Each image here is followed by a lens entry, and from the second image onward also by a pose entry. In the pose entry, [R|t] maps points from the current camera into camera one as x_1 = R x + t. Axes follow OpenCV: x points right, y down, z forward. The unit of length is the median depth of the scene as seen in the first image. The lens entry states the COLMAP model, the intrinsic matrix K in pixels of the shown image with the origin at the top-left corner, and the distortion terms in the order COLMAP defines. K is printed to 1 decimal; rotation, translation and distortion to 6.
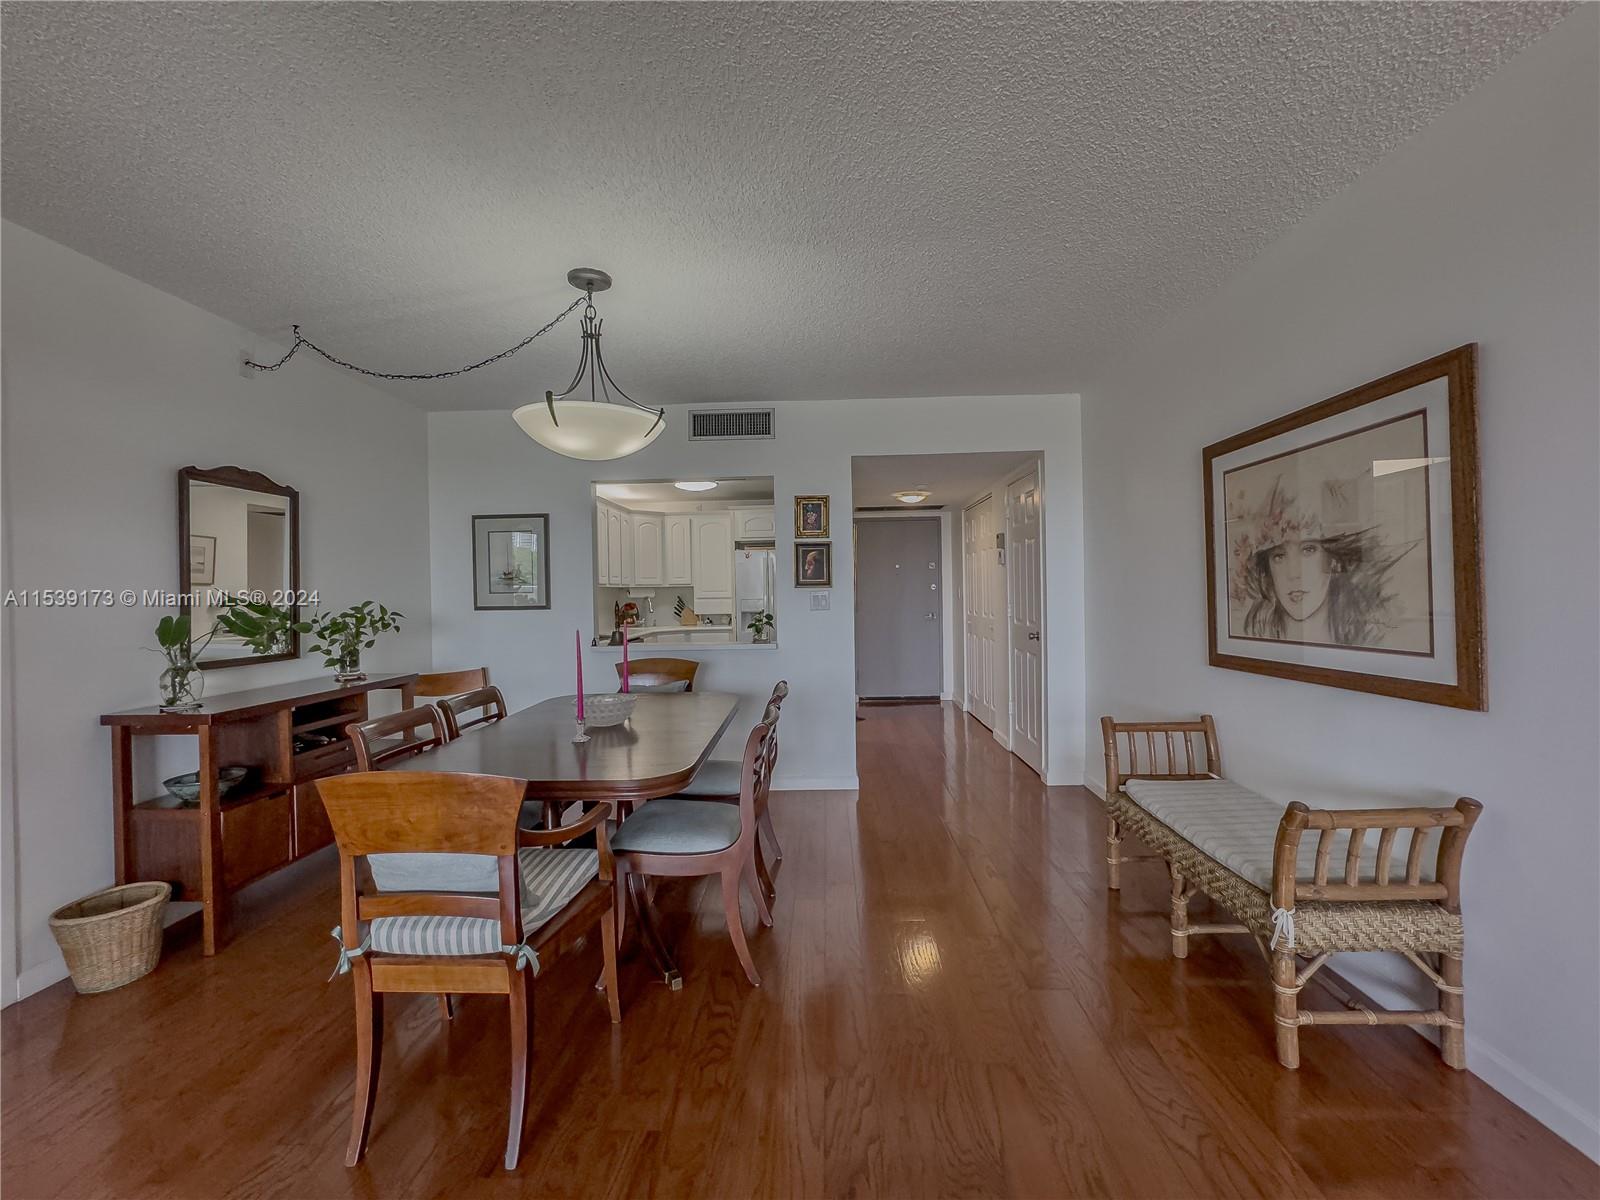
lens RADIAL K [[649.8, 0, 798.6], [0, 649.8, 592.1], [0, 0, 1]] dist [-0.030548, 0.013478]
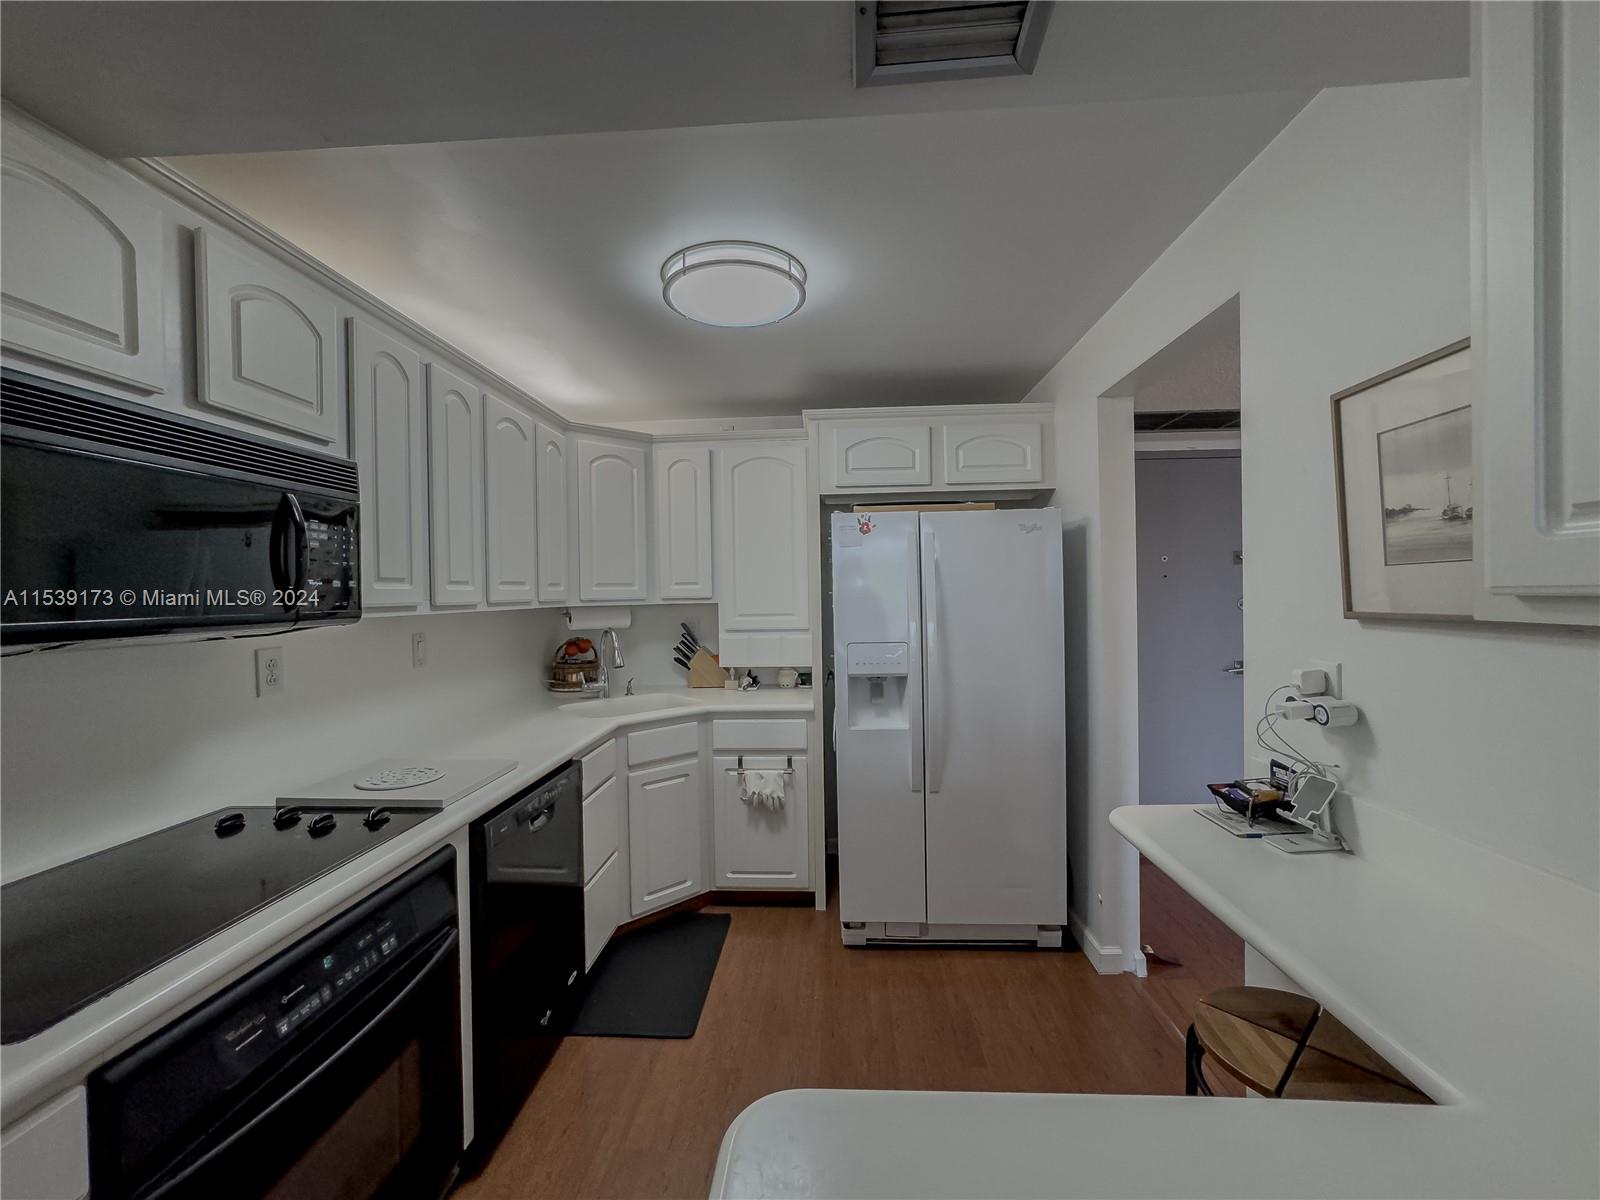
lens RADIAL K [[649.8, 0, 795.8], [0, 649.8, 593.8], [0, 0, 1]] dist [-0.030548, 0.013478]
pose [[0.999798, 0.000875, -0.020070, -0.175478], [-0.000881, 1.000000, -0.000268, -0.026685], [0.020070, 0.000285, 0.999799, 0.986357]]
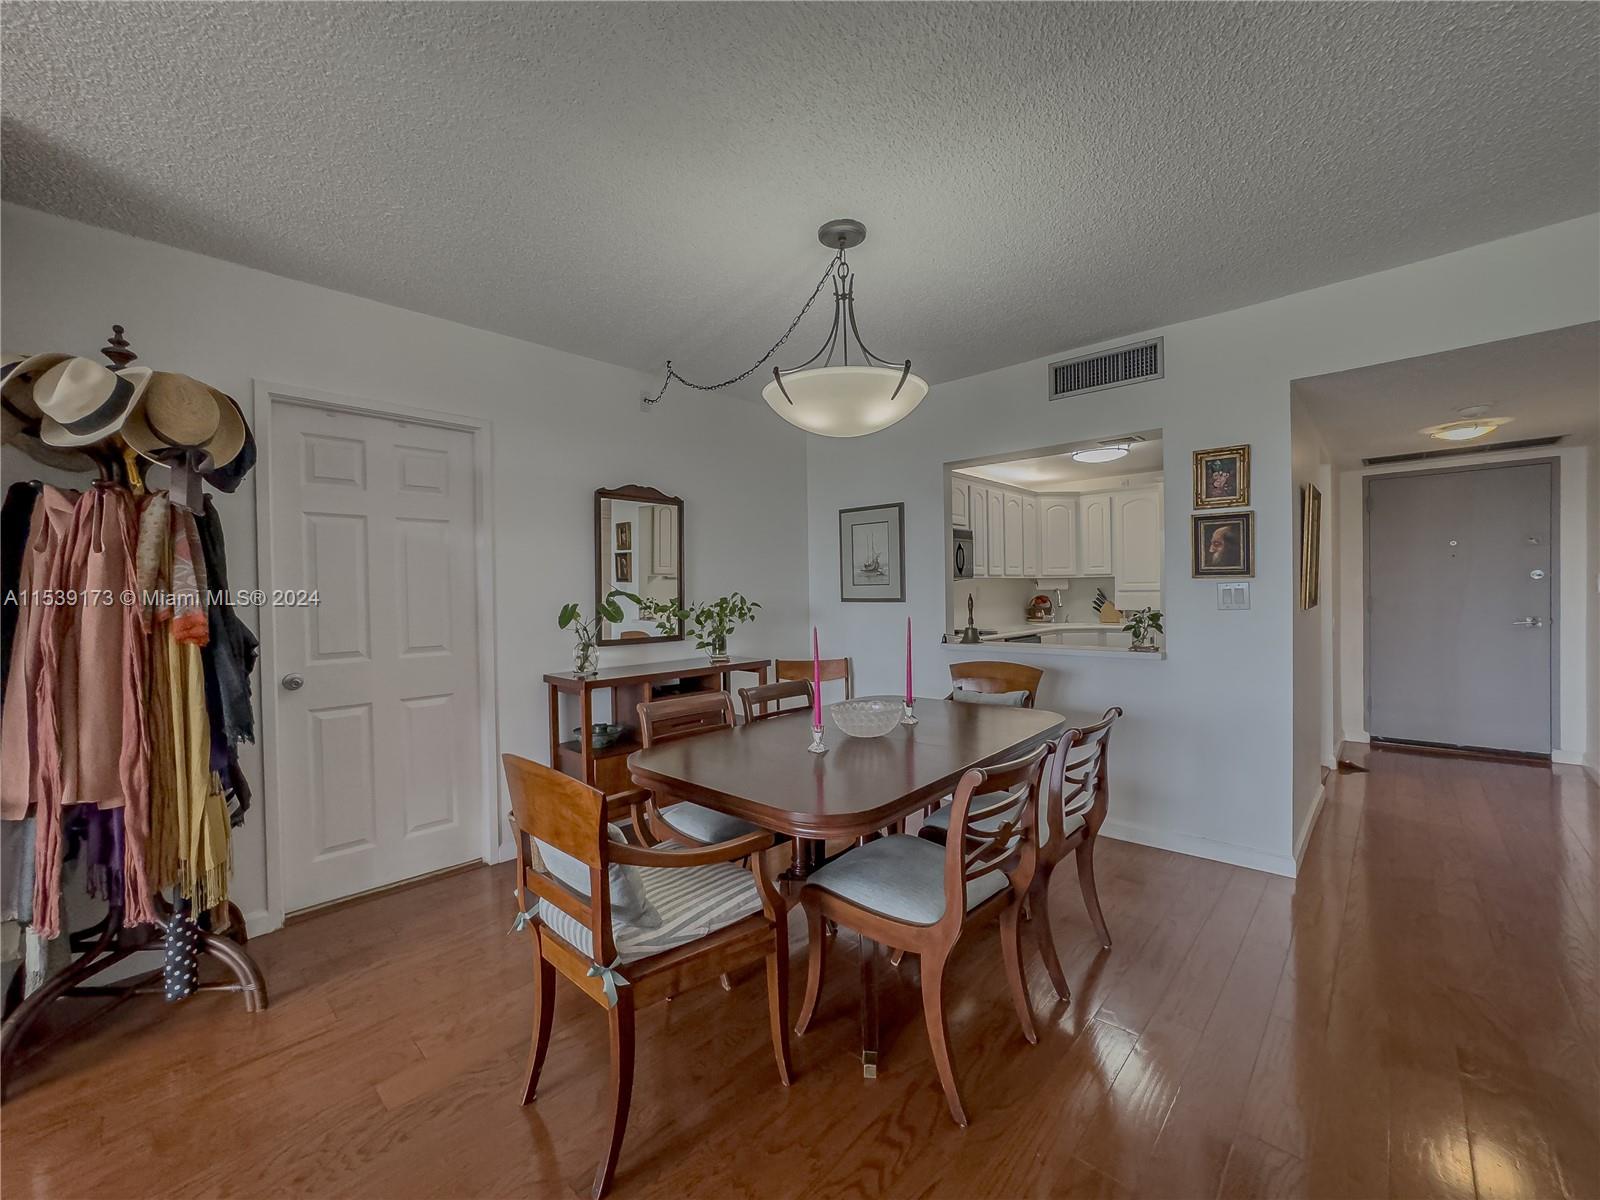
lens RADIAL K [[649.8, 0, 801.5], [0, 649.8, 595.4], [0, 0, 1]] dist [-0.030548, 0.013478]
pose [[0.759303, 0.010812, -0.650647, 0.132842], [0.001754, 0.999824, 0.018661, -0.001618], [0.650735, -0.015310, 0.759151, 0.172045]]
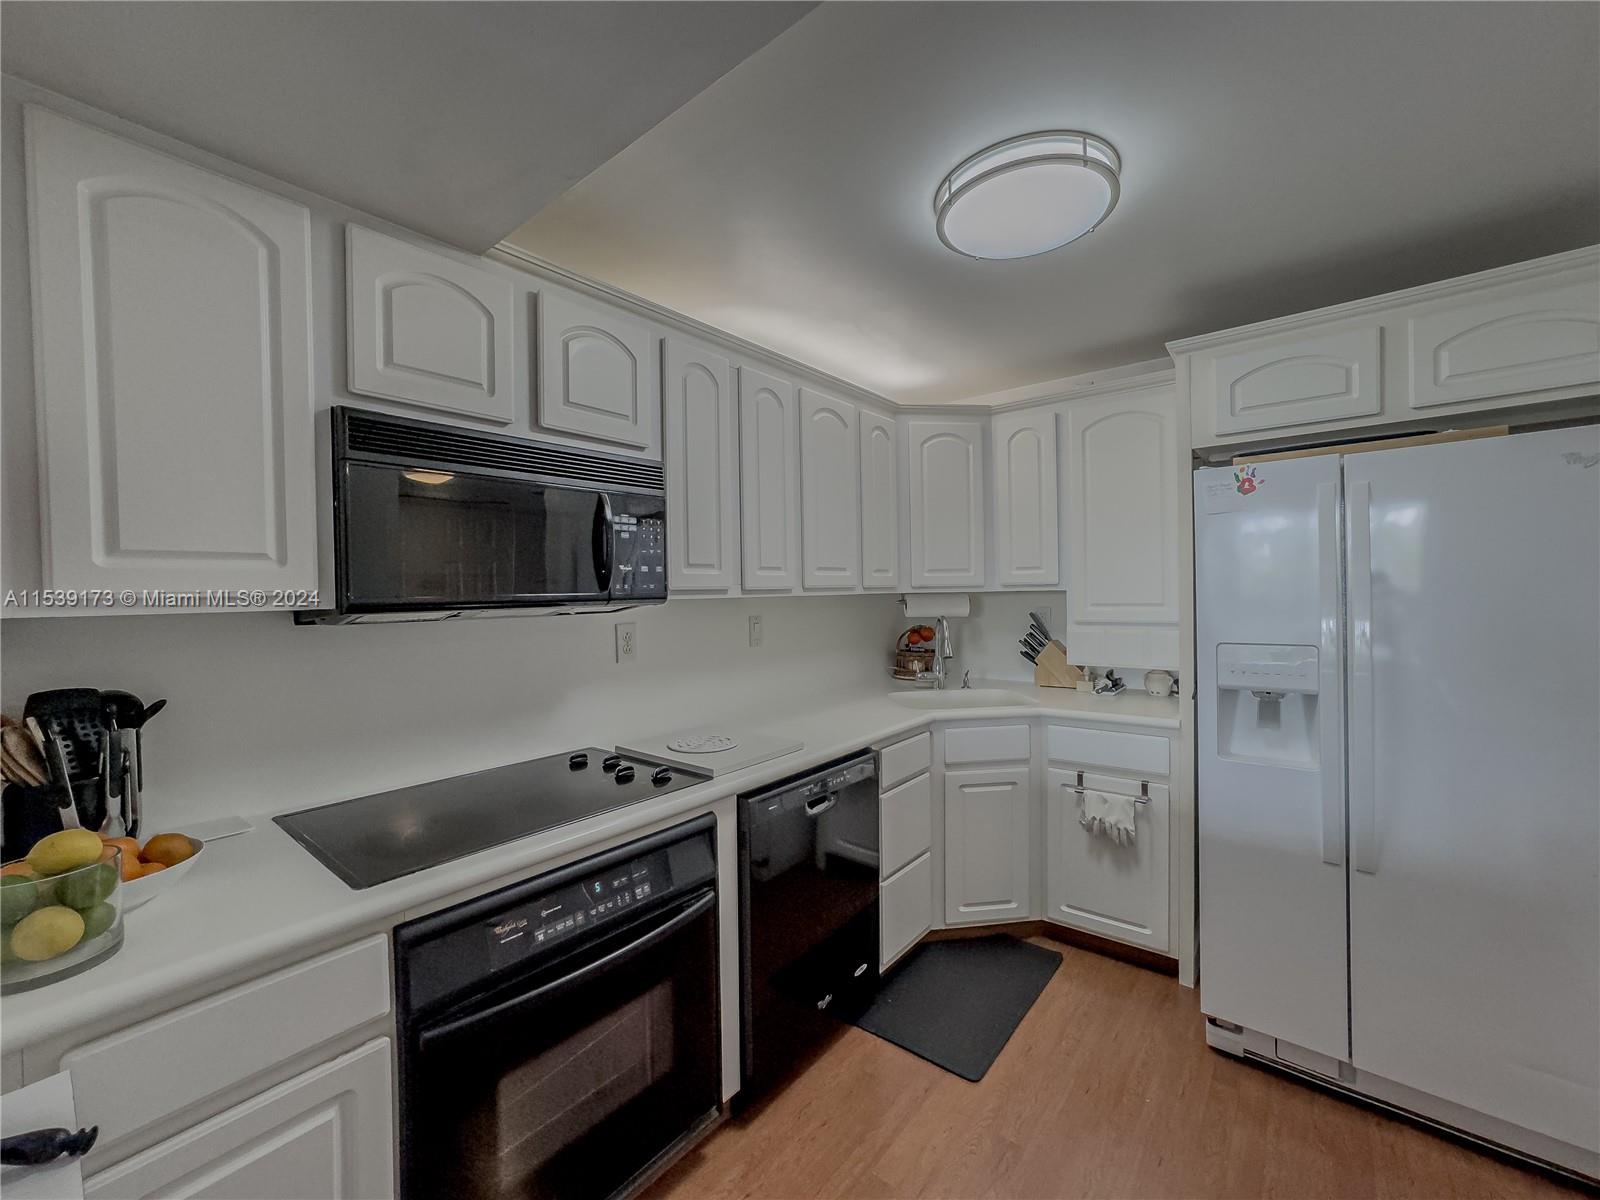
lens RADIAL K [[649.8, 0, 796.9], [0, 649.8, 595.7], [0, 0, 1]] dist [-0.030548, 0.013478]
pose [[0.801002, 0.008744, -0.598598, -0.107942], [0.001617, 0.999858, 0.016770, -0.021773], [0.598660, -0.014401, 0.800874, 1.062027]]
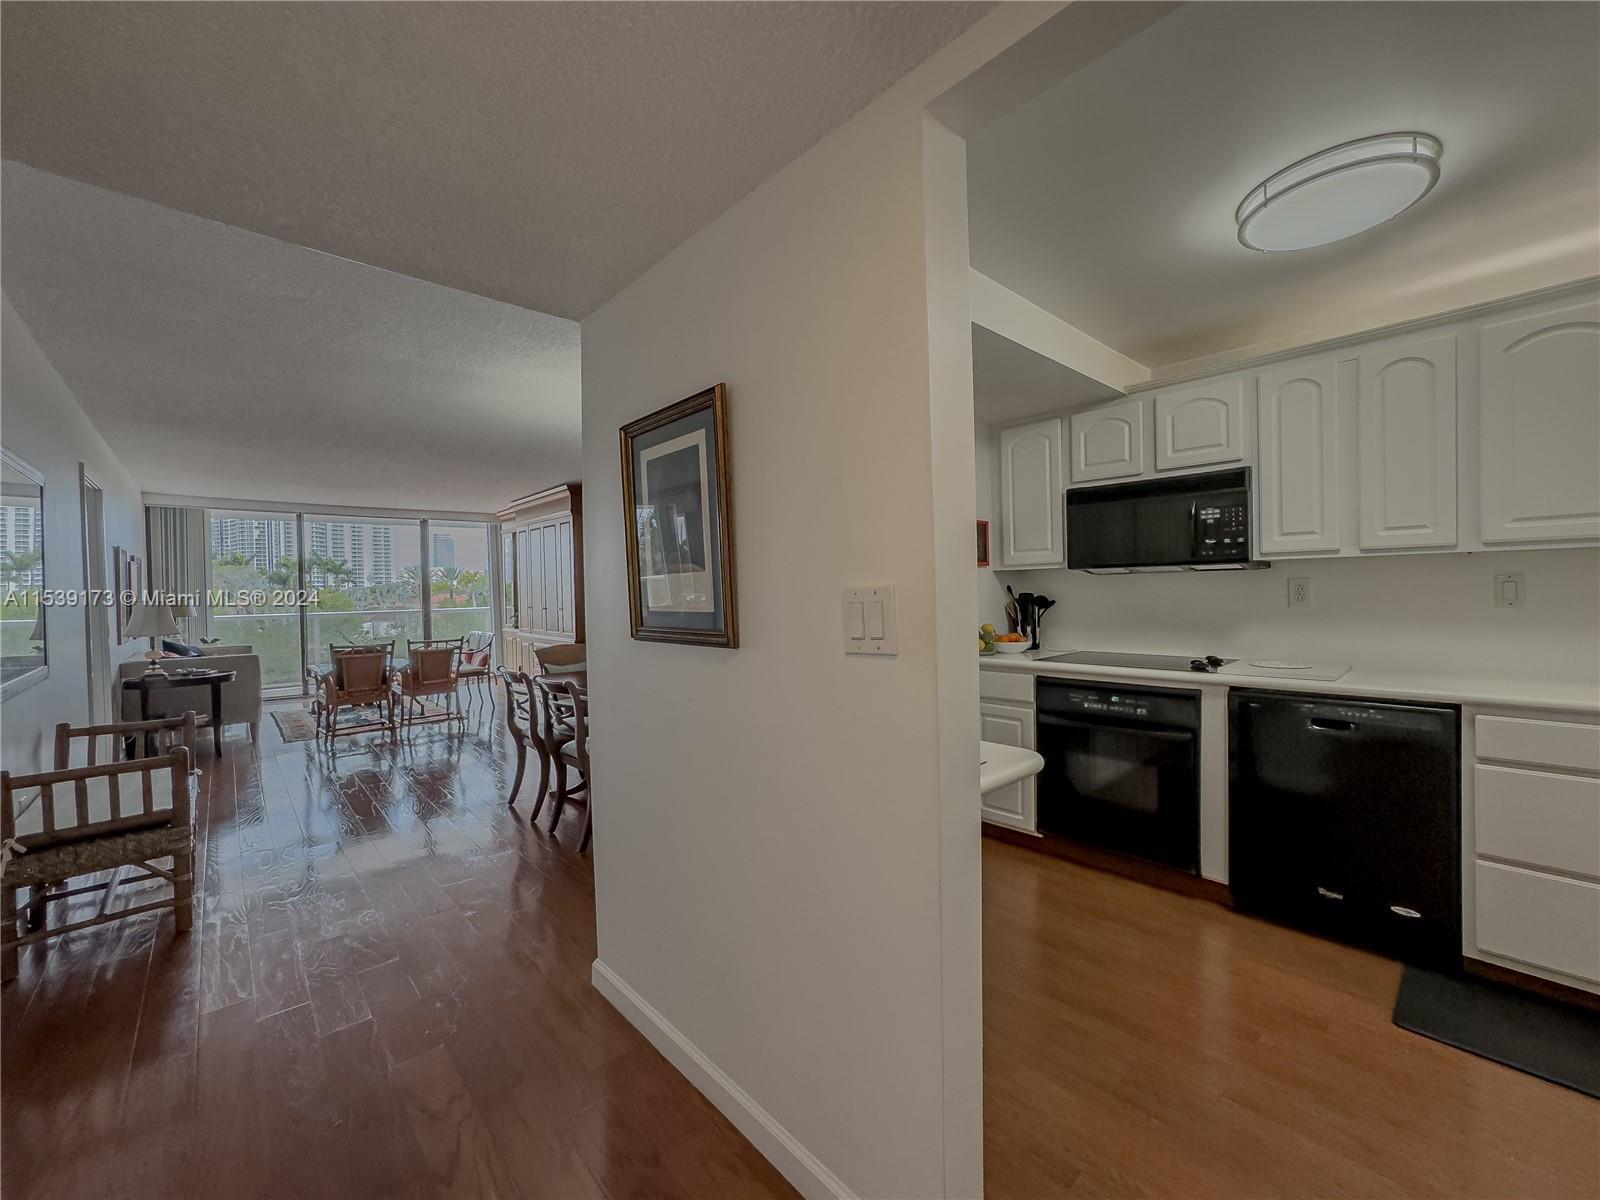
lens RADIAL K [[649.8, 0, 804.0], [0, 649.8, 595.7], [0, 0, 1]] dist [-0.030548, 0.013478]
pose [[-0.707961, 0.039539, -0.705144, 0.320985], [0.032407, 0.999199, 0.023490, -0.005832], [0.705508, -0.006221, -0.708675, 1.498915]]
